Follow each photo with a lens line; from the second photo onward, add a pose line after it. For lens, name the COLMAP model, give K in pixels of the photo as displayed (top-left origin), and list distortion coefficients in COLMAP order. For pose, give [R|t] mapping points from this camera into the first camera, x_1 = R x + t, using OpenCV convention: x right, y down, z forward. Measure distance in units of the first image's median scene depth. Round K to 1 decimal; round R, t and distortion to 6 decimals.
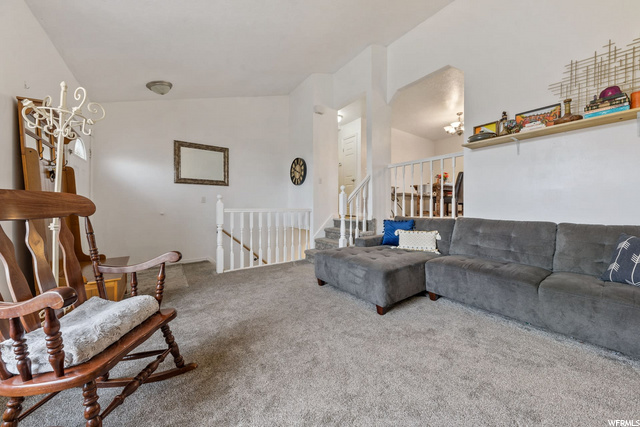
lens RADIAL K [[225.1, 0, 320.0], [0, 225.1, 213.5], [0, 0, 1]] dist [-0.000060, -0.000026]
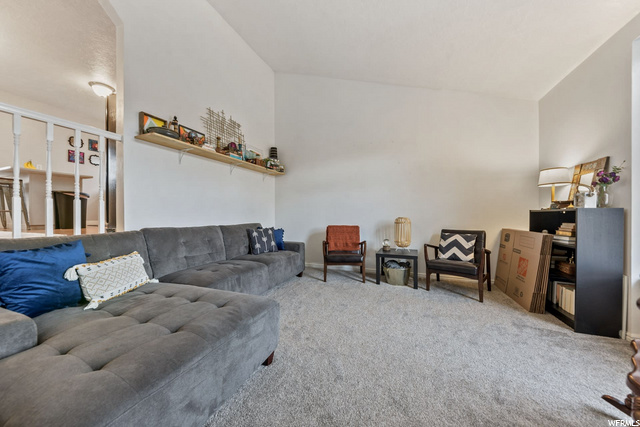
lens RADIAL K [[225.1, 0, 320.0], [0, 225.1, 213.5], [0, 0, 1]] dist [-0.000060, -0.000026]
pose [[-0.561360, -0.006334, 0.827548, -0.346039], [0.015654, 0.999711, 0.018270, -0.037948], [-0.827424, 0.023211, -0.561098, 1.038537]]
